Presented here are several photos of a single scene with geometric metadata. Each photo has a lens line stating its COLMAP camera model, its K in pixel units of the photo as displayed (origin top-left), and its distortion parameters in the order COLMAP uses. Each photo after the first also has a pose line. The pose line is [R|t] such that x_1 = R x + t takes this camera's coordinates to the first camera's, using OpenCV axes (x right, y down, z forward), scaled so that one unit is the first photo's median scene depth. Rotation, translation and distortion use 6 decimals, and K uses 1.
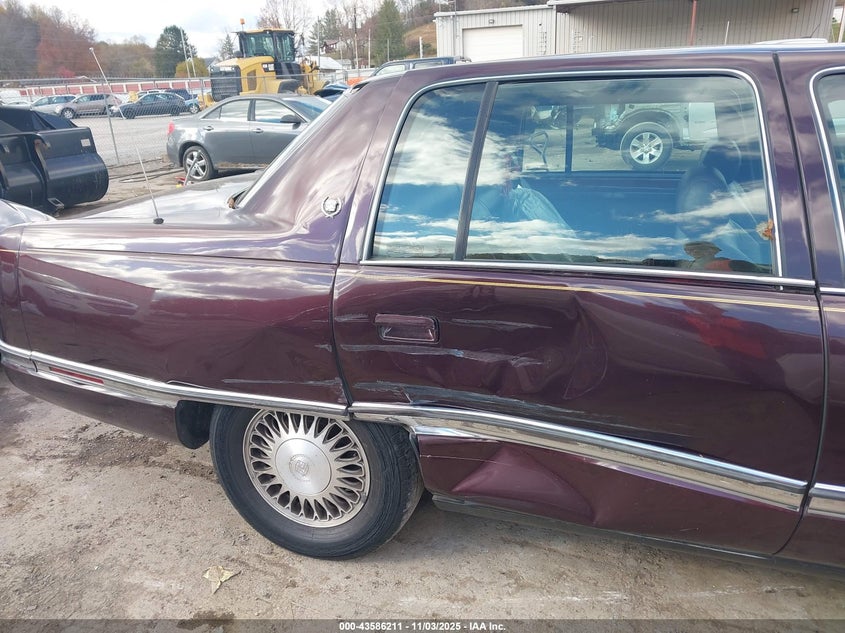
lens RADIAL K [[661.8, 0, 422.5], [0, 661.8, 316.5], [0, 0, 1]] dist [-0.005195, -0.004833]
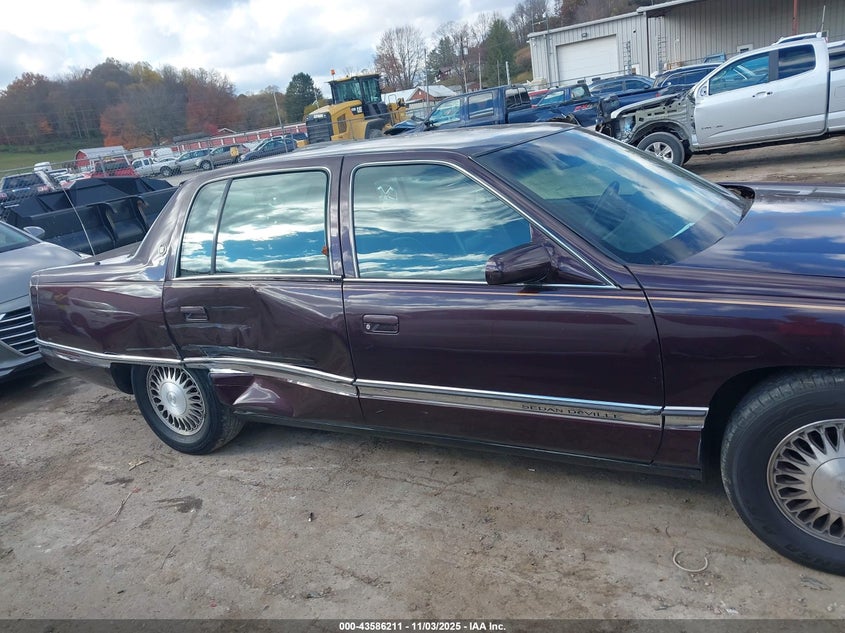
lens RADIAL K [[658.3, 0, 422.5], [0, 658.3, 316.5], [0, 0, 1]] dist [-0.011256, 0.004868]
pose [[0.978905, -0.051740, -0.197658, 0.085699], [0.046468, 0.998432, -0.031219, 0.010015], [0.198963, 0.021375, 0.979774, -0.060285]]
